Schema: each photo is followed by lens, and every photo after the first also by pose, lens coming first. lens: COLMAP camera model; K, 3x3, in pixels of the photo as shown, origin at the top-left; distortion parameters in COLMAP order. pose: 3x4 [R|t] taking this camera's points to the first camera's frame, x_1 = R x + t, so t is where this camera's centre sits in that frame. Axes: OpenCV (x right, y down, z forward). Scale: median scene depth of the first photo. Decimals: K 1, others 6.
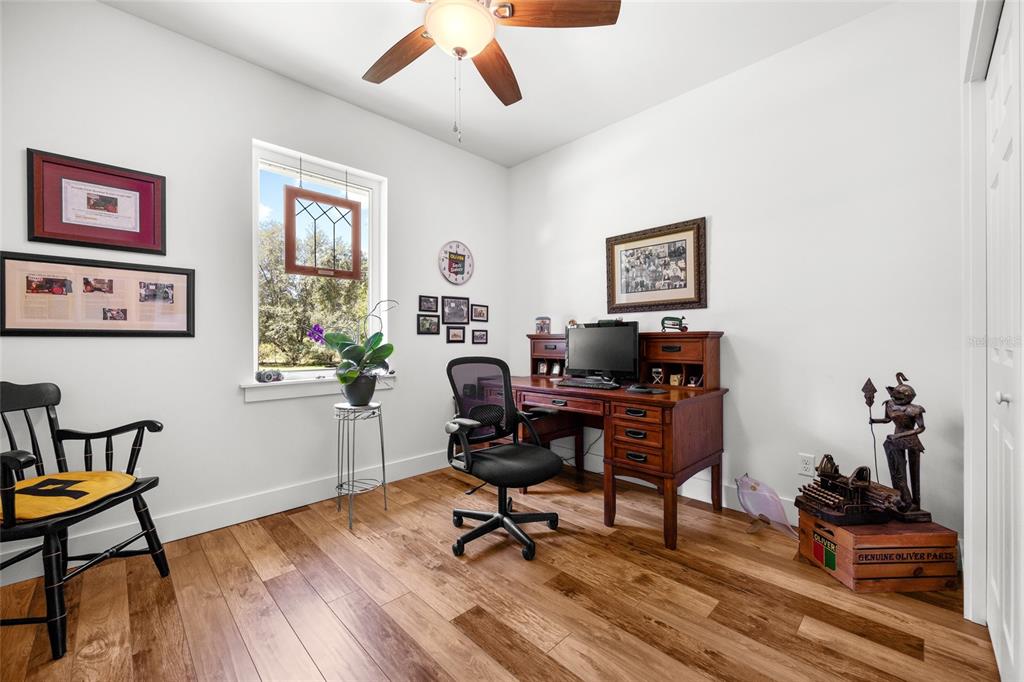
lens RADIAL K [[413.7, 0, 511.8], [0, 413.7, 340.8], [0, 0, 1]] dist [-0.002808, -0.000307]
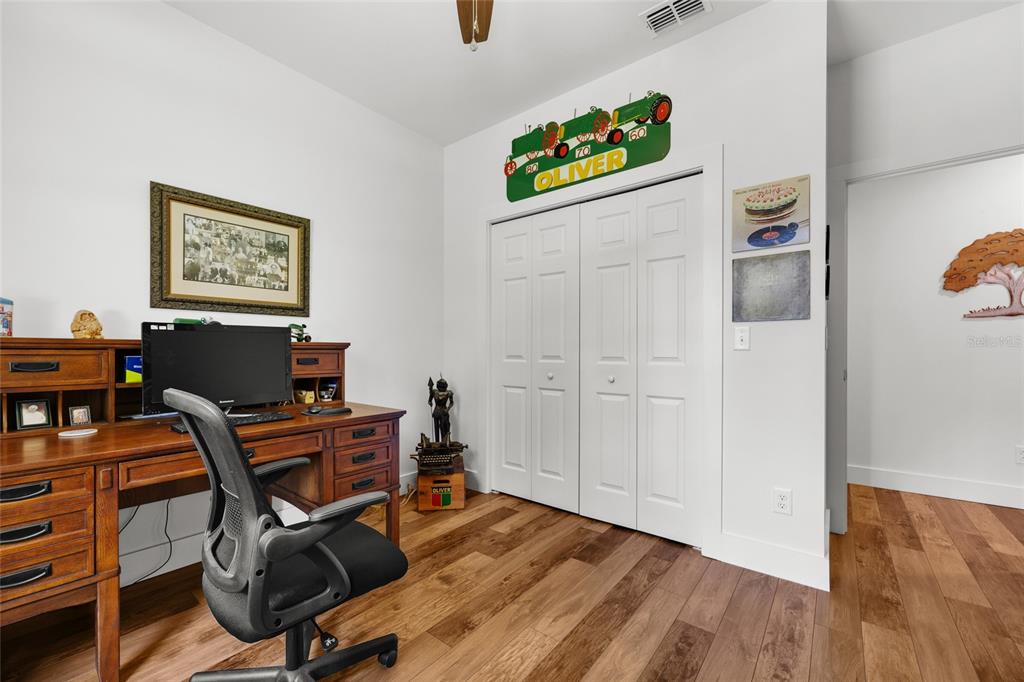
lens RADIAL K [[413.7, 0, 511.1], [0, 413.7, 348.3], [0, 0, 1]] dist [-0.002808, -0.000307]
pose [[-0.128585, 0.009049, 0.991657, -0.494824], [-0.000590, 0.999957, -0.009201, -0.000536], [-0.991698, -0.001768, -0.128574, 0.641402]]
